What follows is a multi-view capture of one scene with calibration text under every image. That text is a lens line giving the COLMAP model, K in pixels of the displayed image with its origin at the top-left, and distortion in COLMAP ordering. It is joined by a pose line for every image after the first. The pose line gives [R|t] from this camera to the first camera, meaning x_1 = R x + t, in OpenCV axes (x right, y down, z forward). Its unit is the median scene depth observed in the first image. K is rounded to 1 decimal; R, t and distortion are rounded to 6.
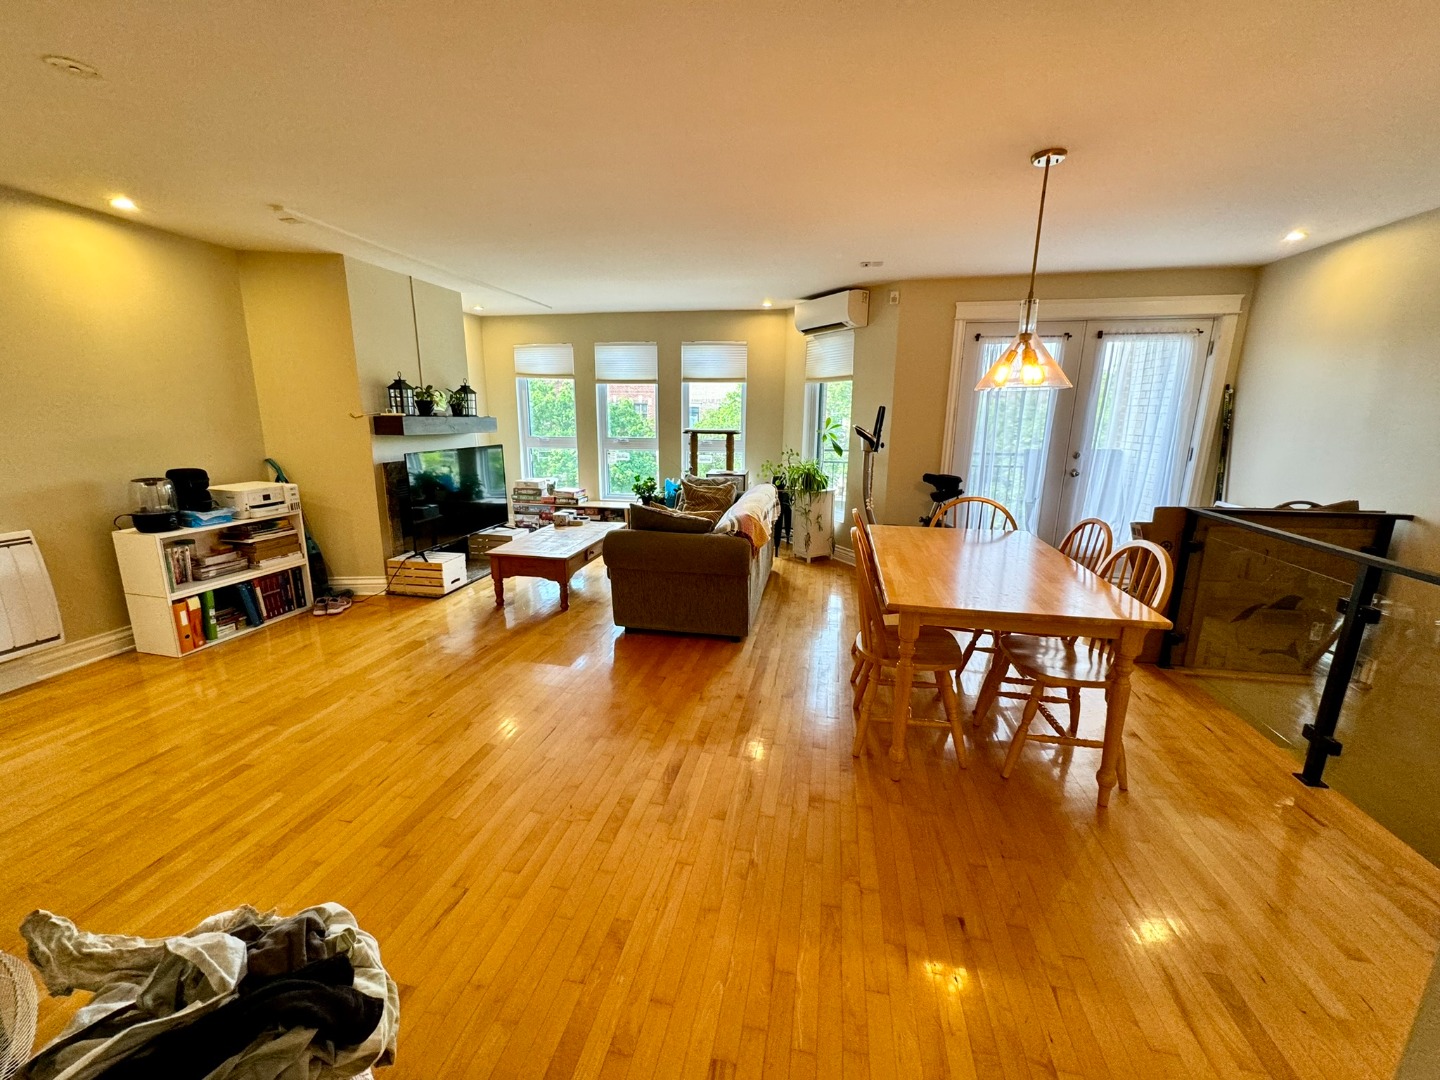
lens RADIAL K [[573.4, 0, 726.7], [0, 573.4, 542.2], [0, 0, 1]] dist [-0.000099, -0.001434]
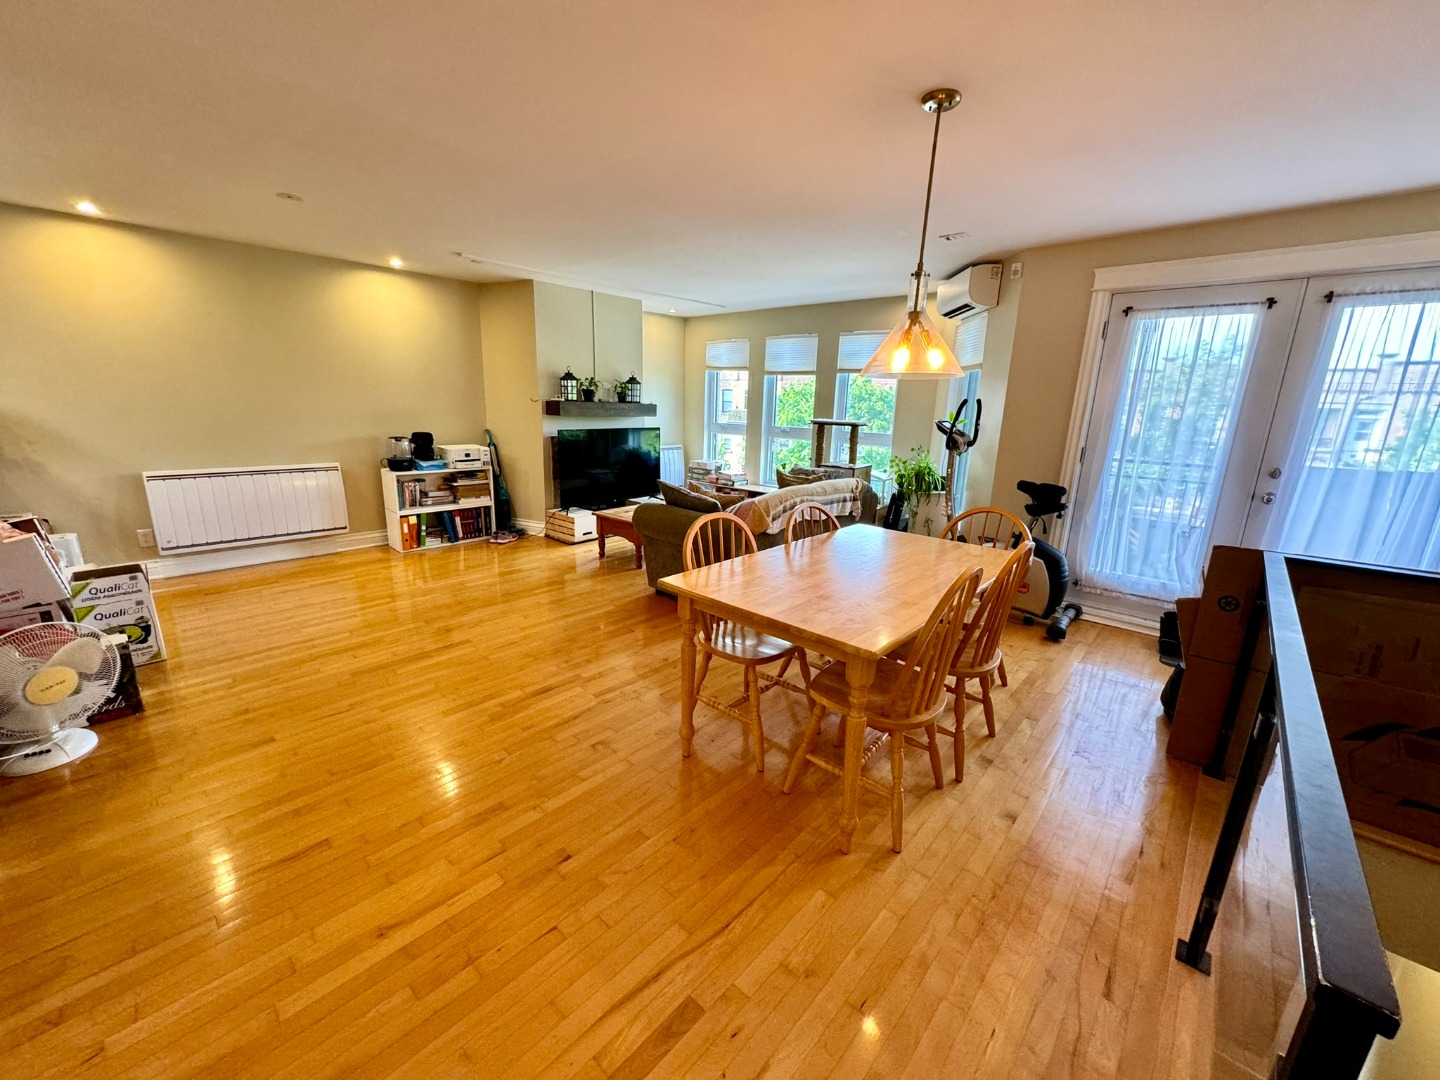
lens RADIAL K [[573.4, 0, 718.7], [0, 573.4, 540.2], [0, 0, 1]] dist [-0.000099, -0.001434]
pose [[0.855301, 0.137557, -0.499538, 0.450220], [-0.133069, 0.990094, 0.044802, -0.013969], [0.500752, 0.028154, 0.865133, 0.067787]]
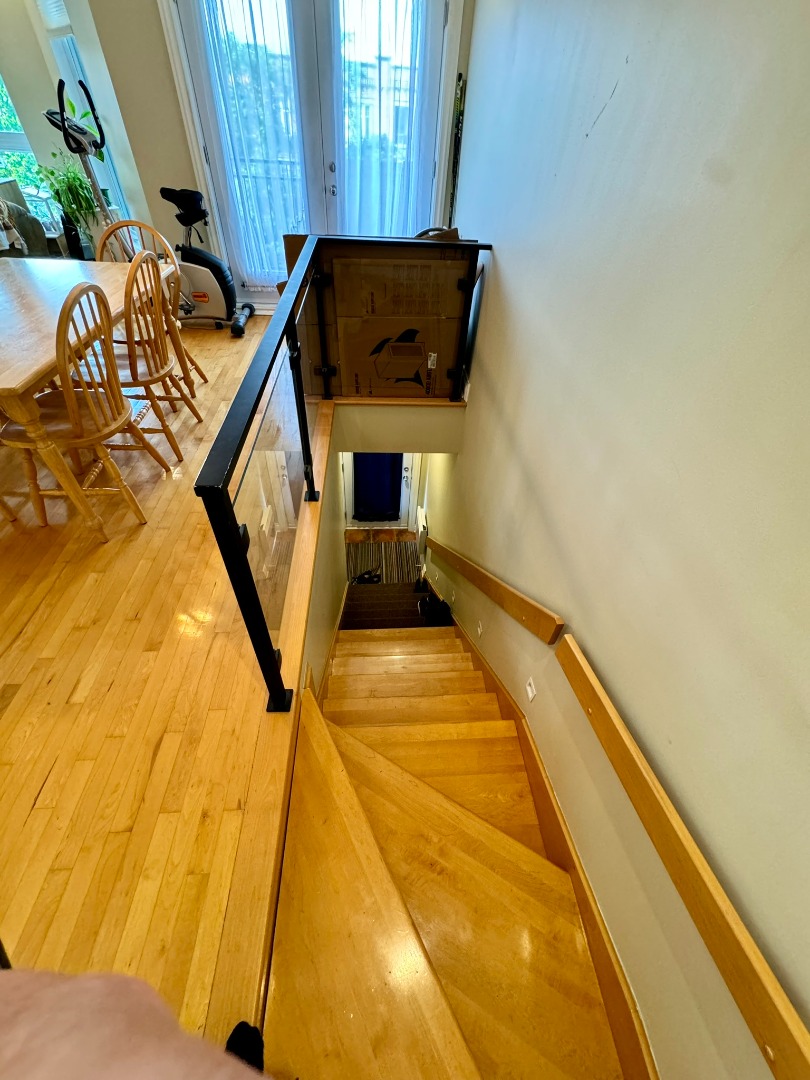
lens RADIAL K [[430.1, 0, 403.3], [0, 430.1, 540.5], [0, 0, 1]] dist [-0.000099, -0.001434]
pose [[0.967937, -0.144647, 0.205364, 0.560807], [0.011636, 0.842502, 0.538567, -0.011048], [-0.250922, -0.518910, 0.817172, 0.056172]]
